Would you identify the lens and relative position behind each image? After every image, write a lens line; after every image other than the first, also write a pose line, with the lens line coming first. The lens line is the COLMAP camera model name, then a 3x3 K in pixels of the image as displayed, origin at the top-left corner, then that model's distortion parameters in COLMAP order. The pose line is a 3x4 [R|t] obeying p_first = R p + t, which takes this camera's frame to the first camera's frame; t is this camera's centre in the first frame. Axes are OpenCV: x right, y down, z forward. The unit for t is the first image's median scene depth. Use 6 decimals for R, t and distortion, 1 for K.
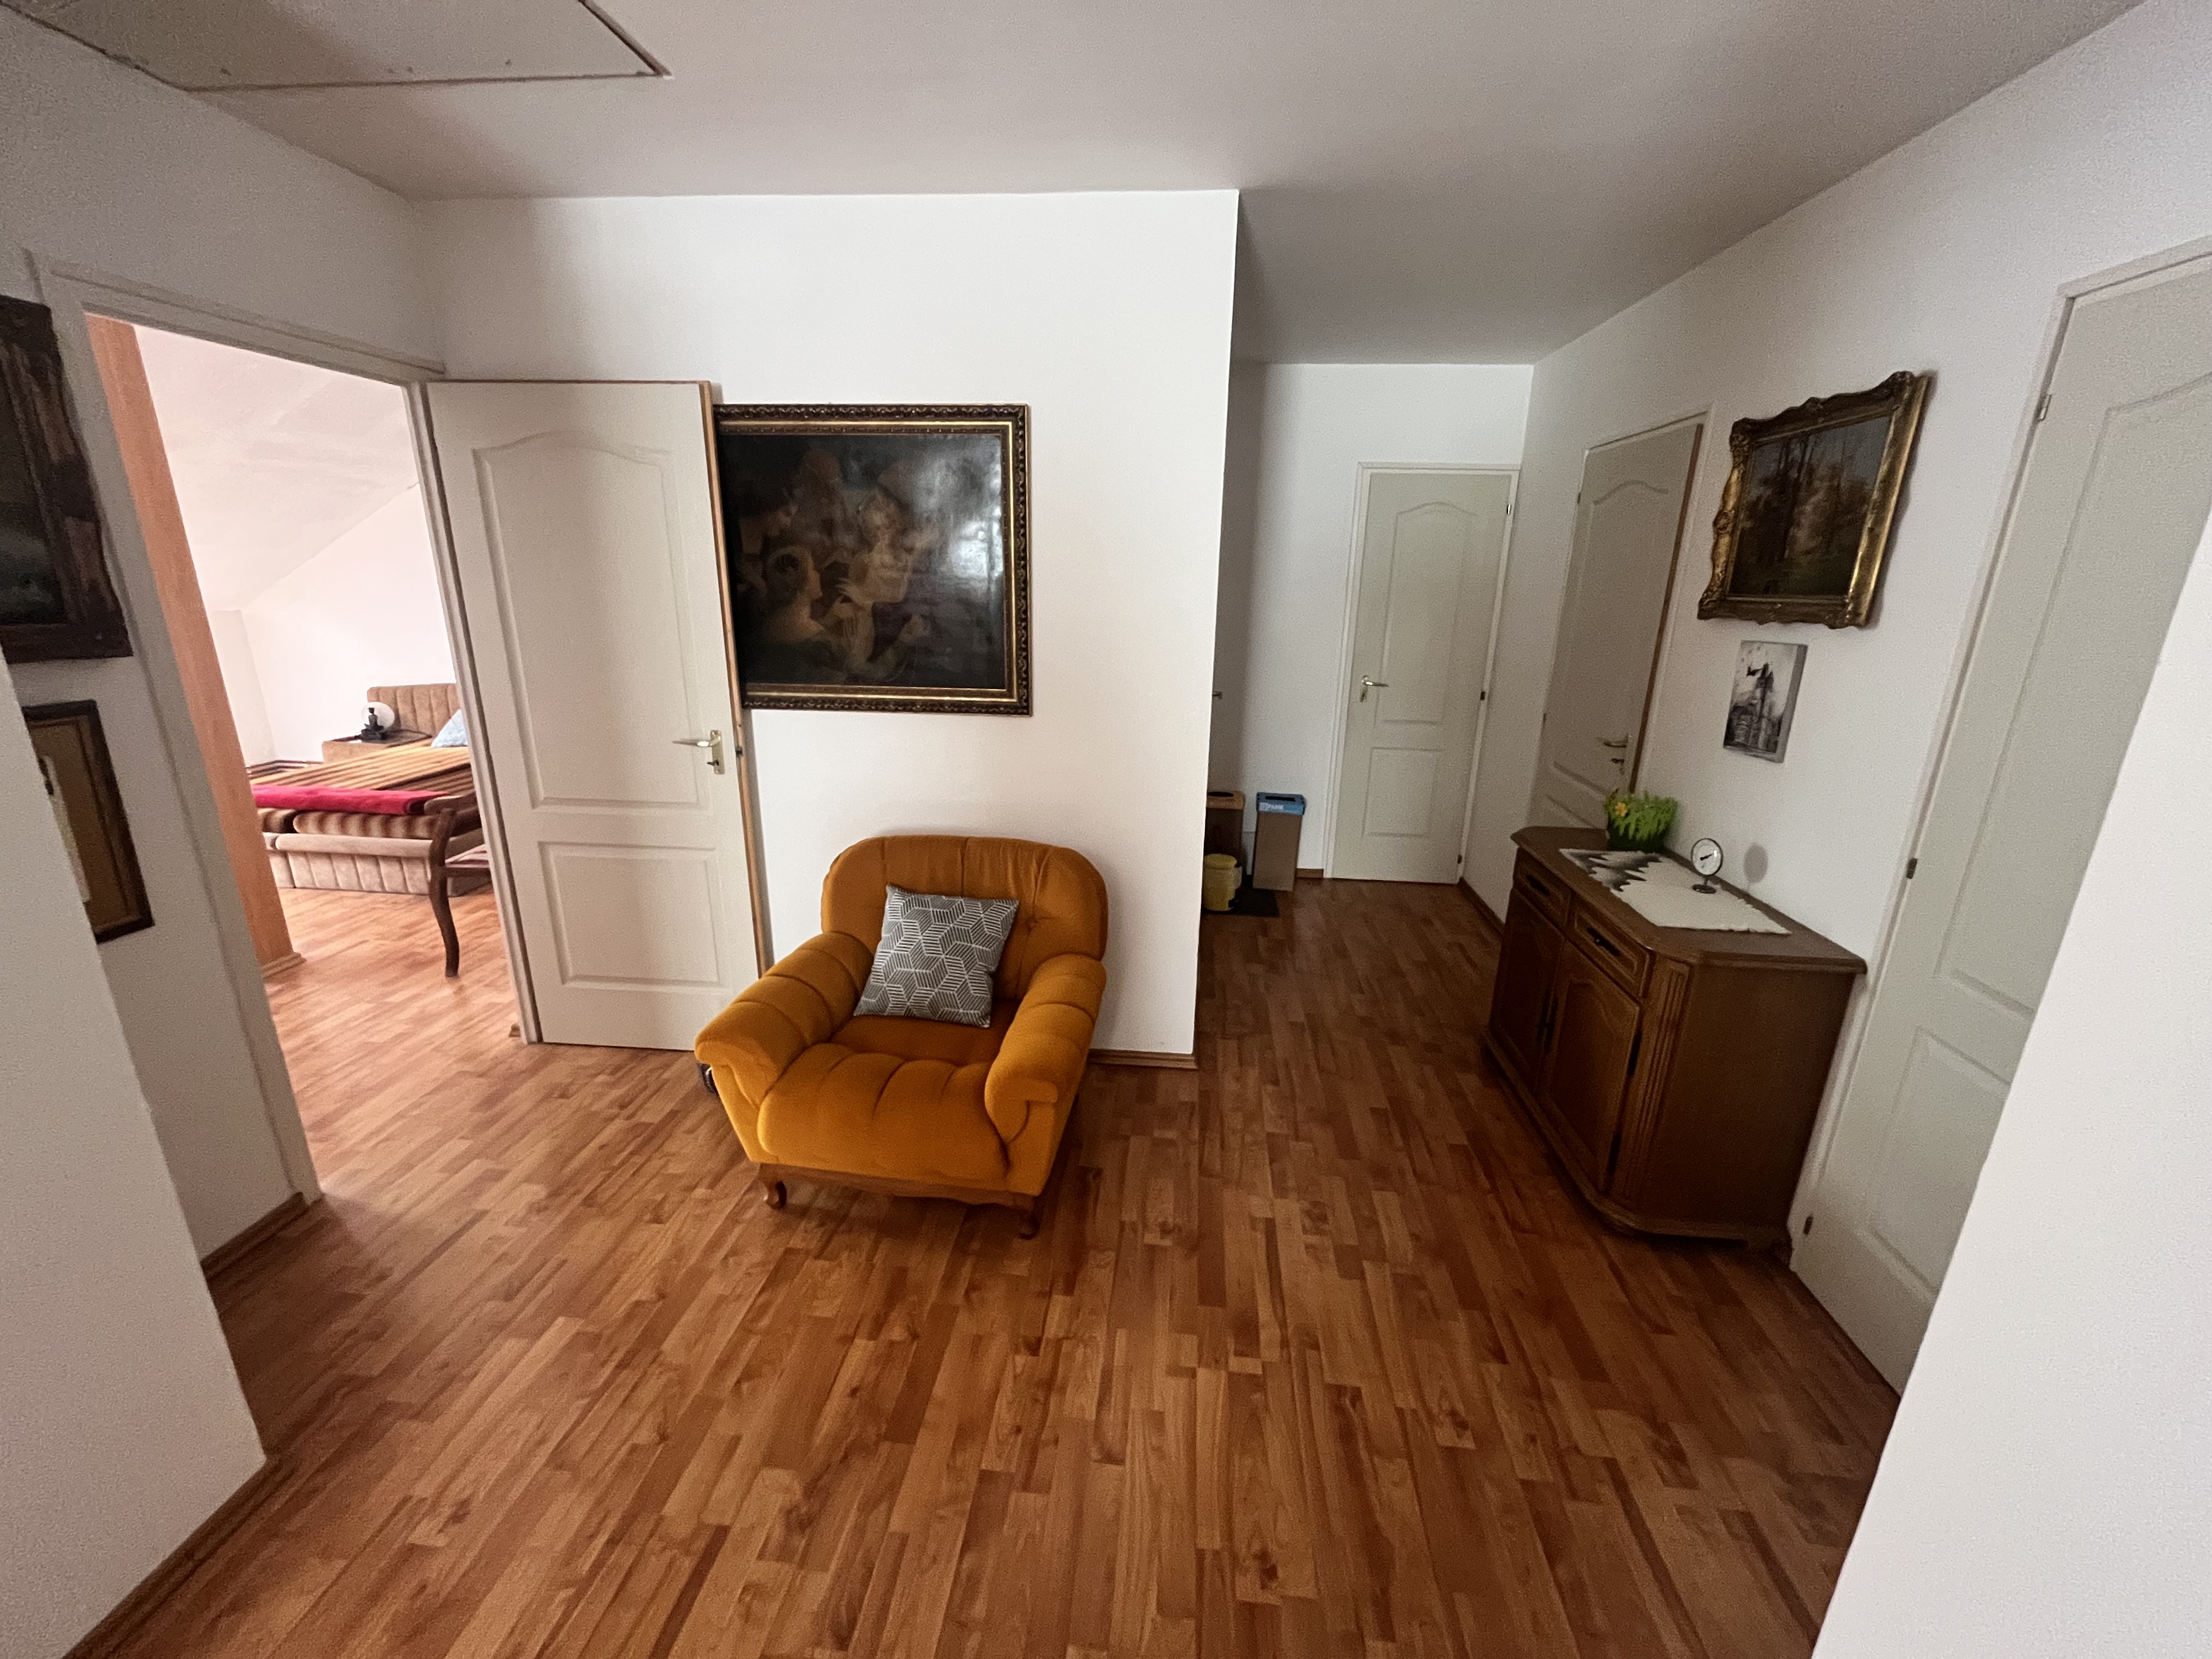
lens RADIAL K [[888.5, 0, 1114.0], [0, 888.5, 819.1], [0, 0, 1]] dist [-0.001102, 0.000050]
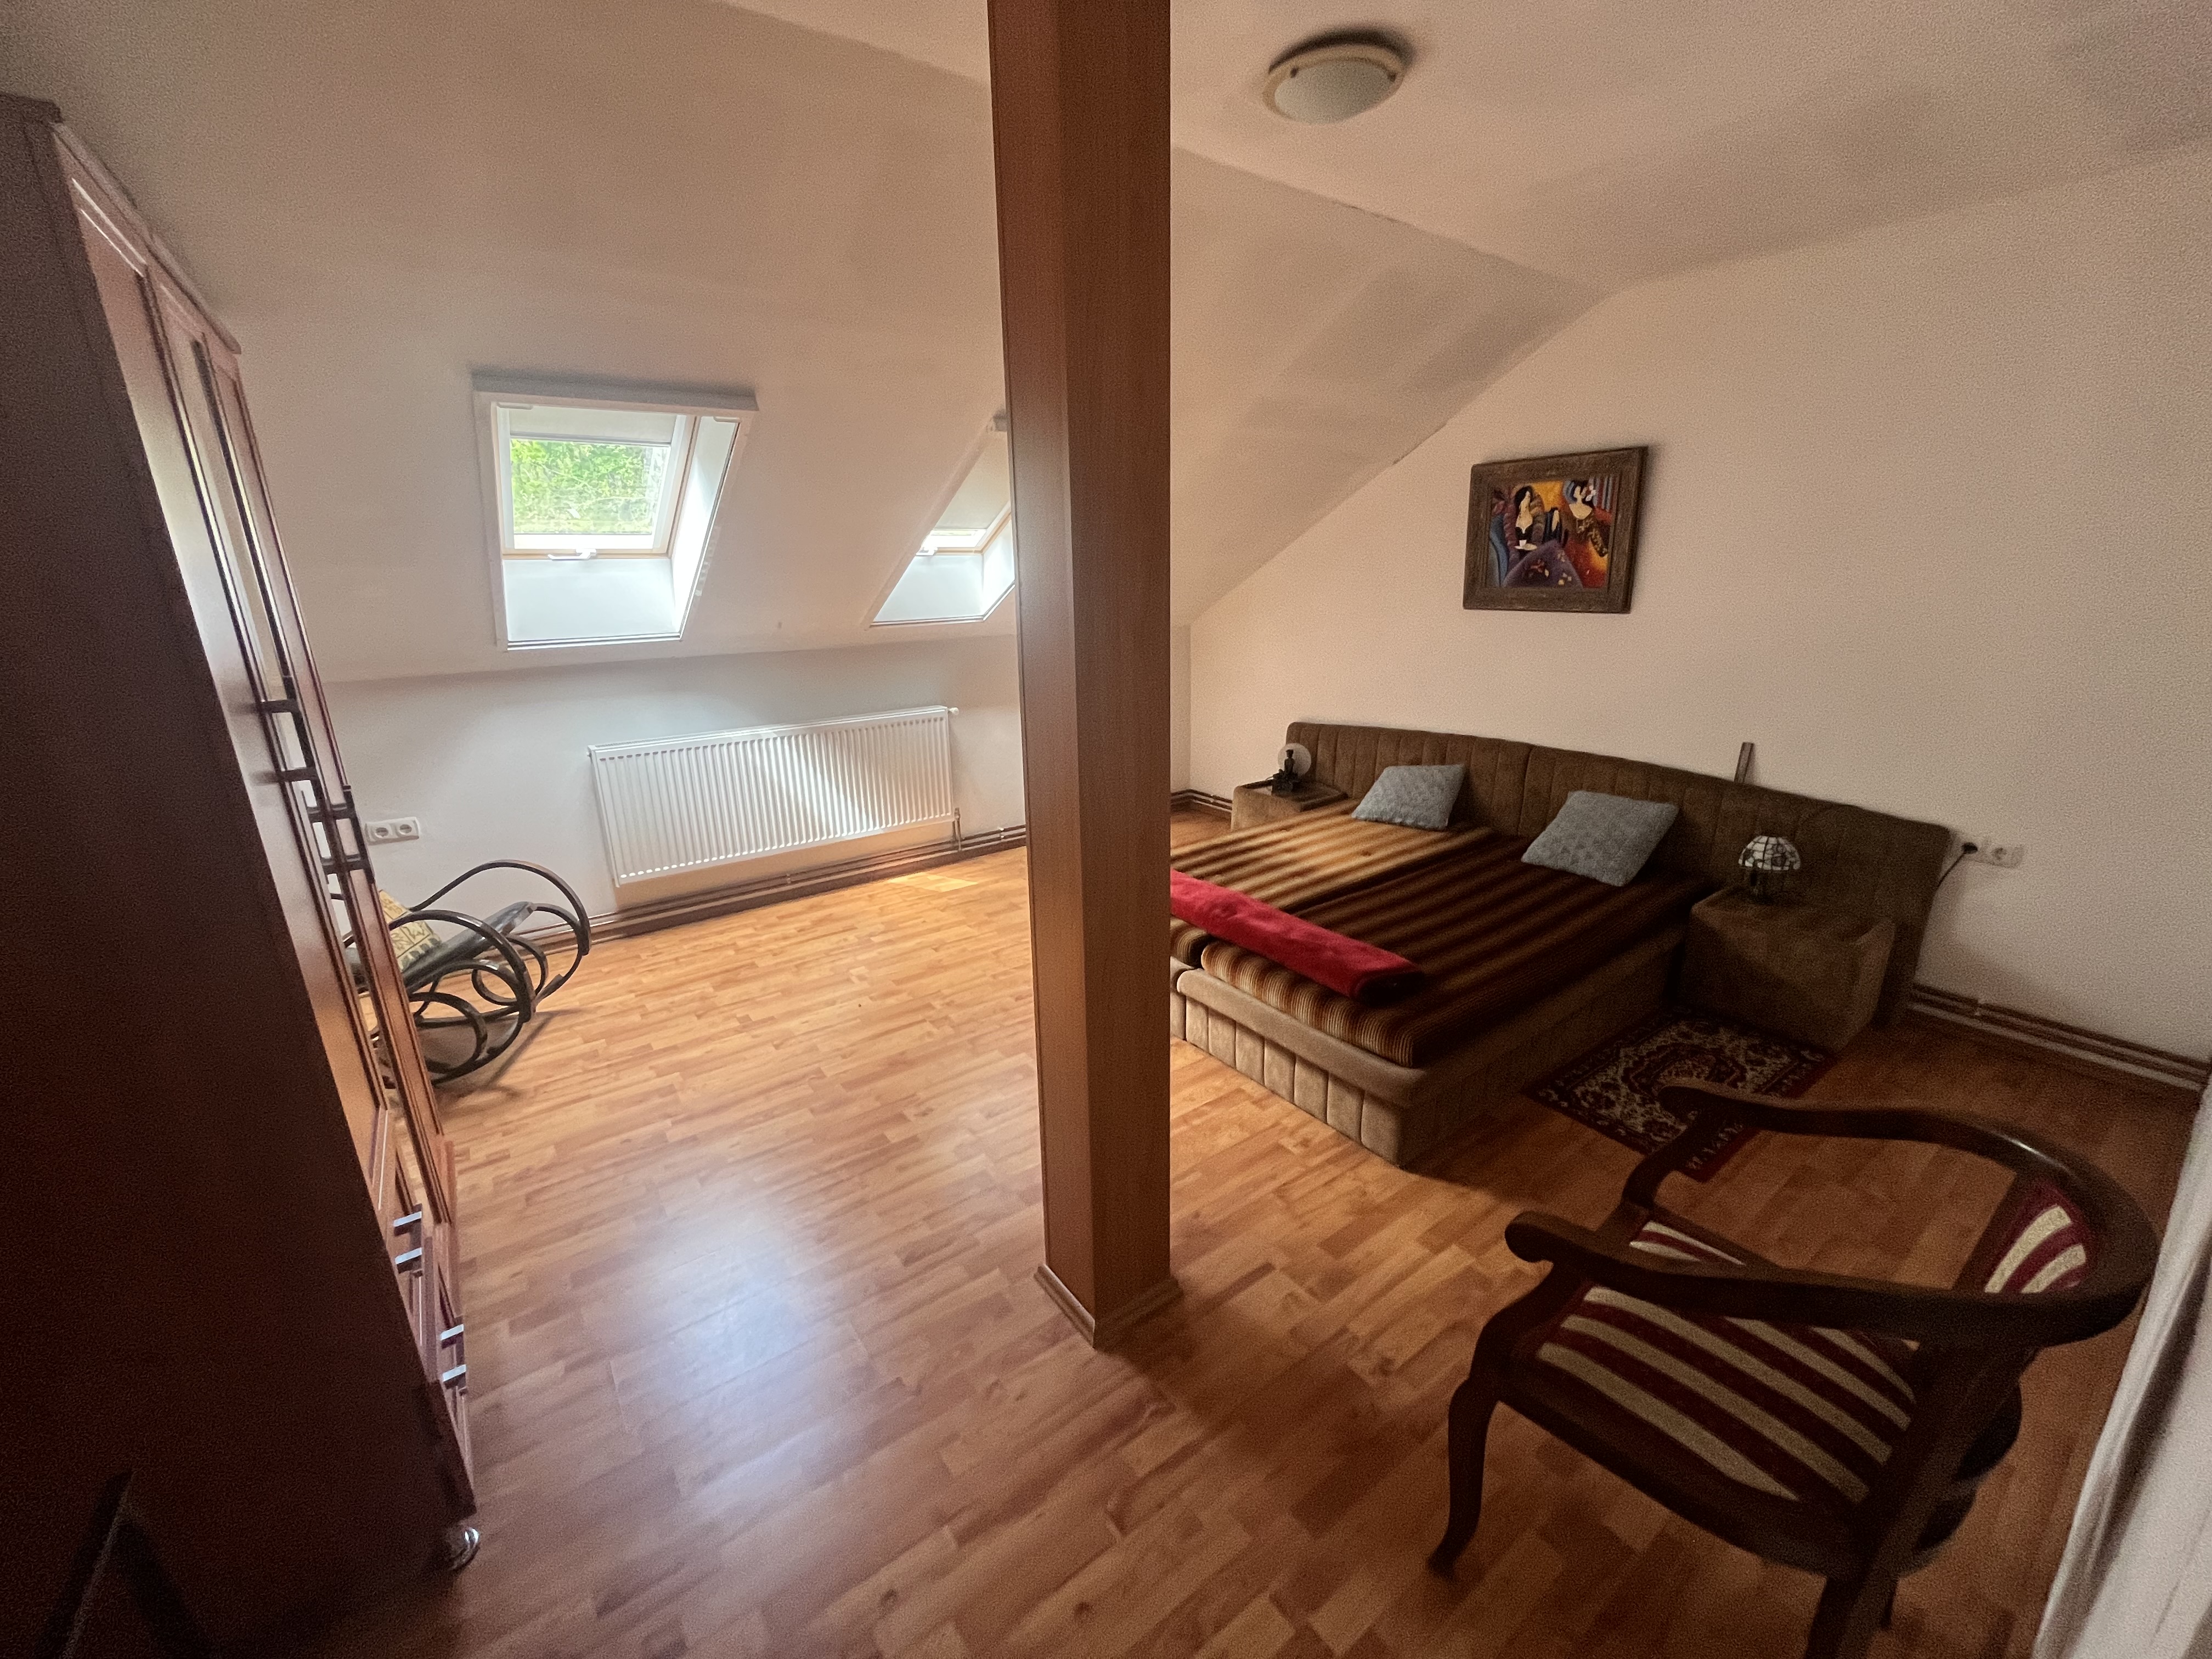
lens RADIAL K [[888.5, 0, 1111.9], [0, 888.5, 832.8], [0, 0, 1]] dist [-0.001102, 0.000050]
pose [[0.669004, 0.185057, -0.719853, -0.497999], [-0.171664, 0.980794, 0.092600, -0.138105], [0.723163, 0.061623, 0.687923, 0.475552]]
